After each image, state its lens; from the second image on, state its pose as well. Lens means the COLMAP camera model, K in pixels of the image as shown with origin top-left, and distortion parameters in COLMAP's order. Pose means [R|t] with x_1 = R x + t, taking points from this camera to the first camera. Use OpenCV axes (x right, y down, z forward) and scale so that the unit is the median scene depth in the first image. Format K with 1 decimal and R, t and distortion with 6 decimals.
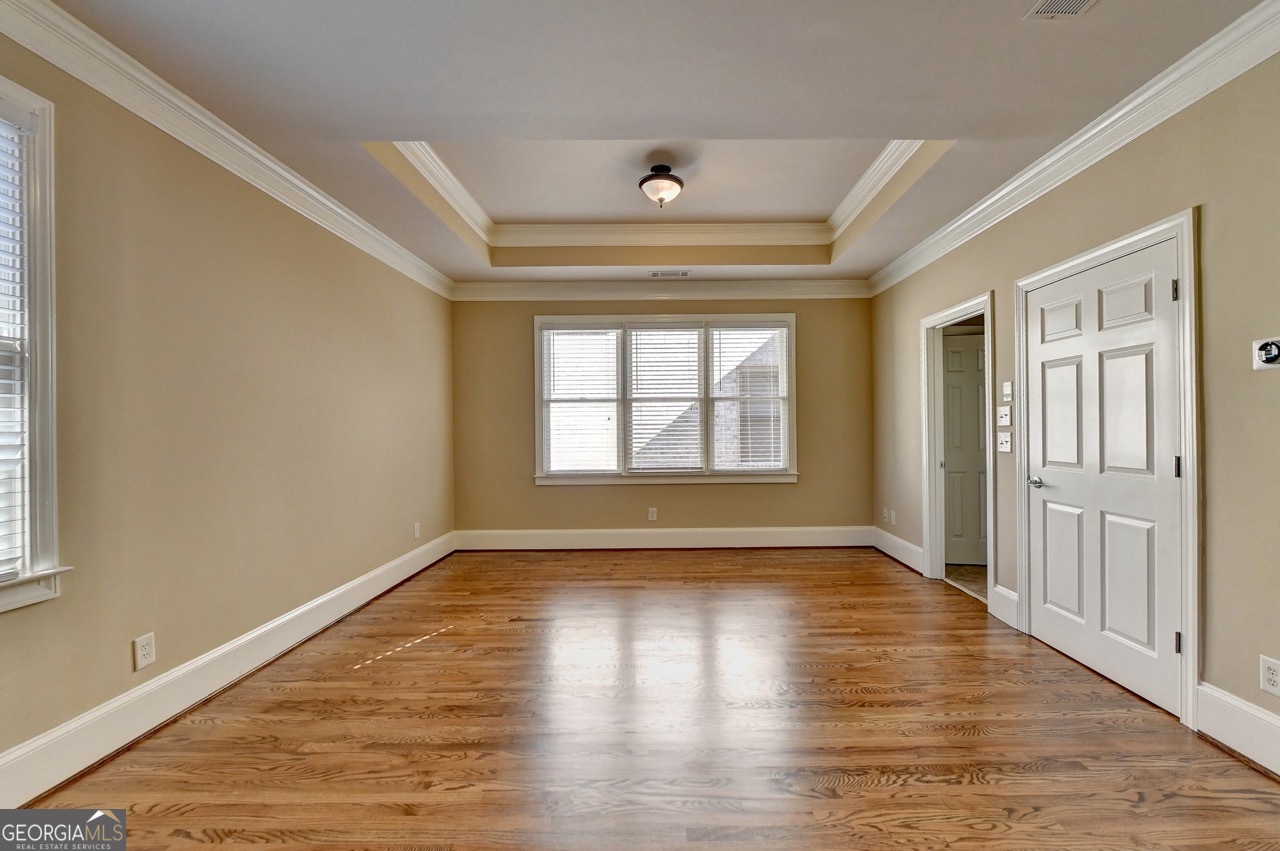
lens RADIAL K [[523.6, 0, 655.2], [0, 523.6, 427.3], [0, 0, 1]] dist [-0.010474, -0.000058]
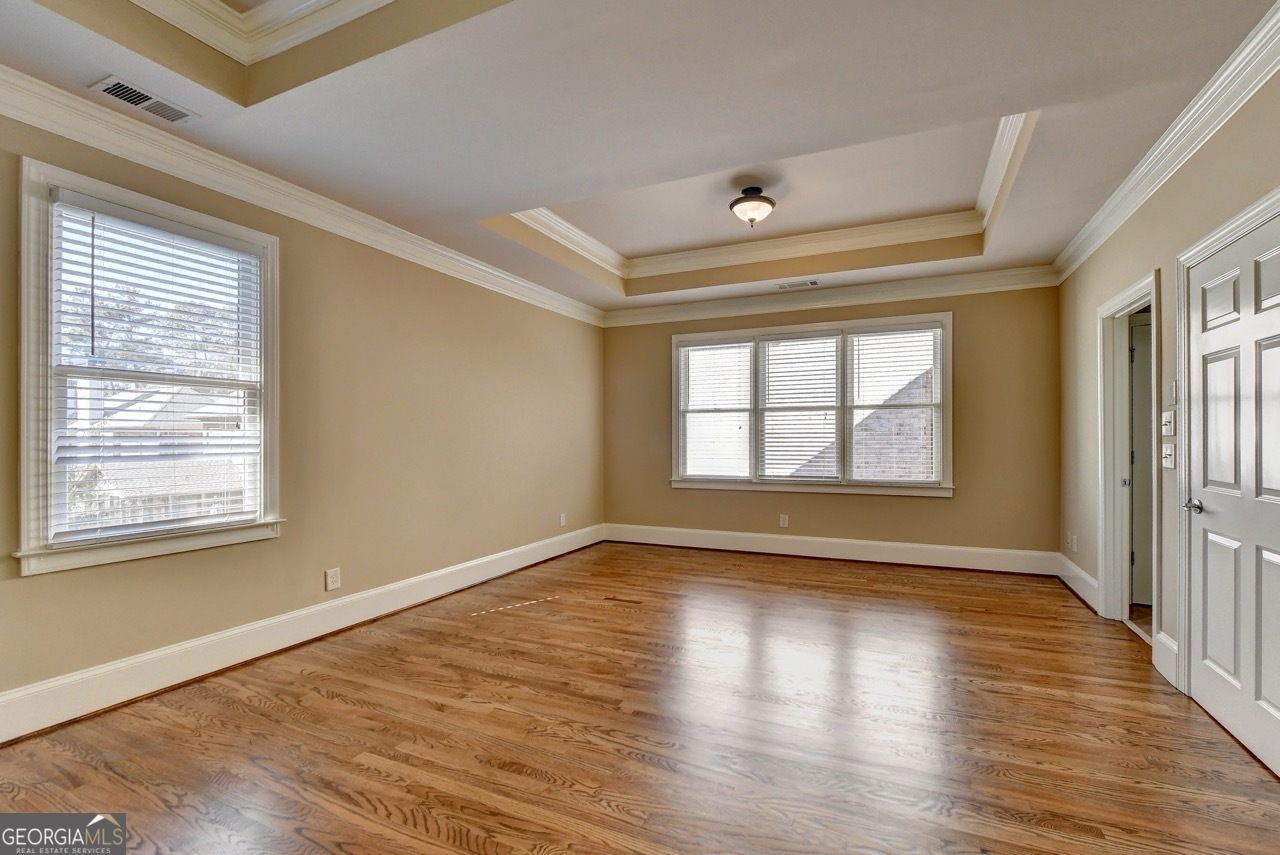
lens RADIAL K [[500.0, 0, 642.8], [0, 500.0, 435.1], [0, 0, 1]] dist [-0.007512, -0.000446]
pose [[0.928529, 0.003113, -0.371248, 0.174056], [-0.003694, 0.999993, -0.000852, 0.000235], [0.371242, 0.002162, 0.928534, -0.015618]]
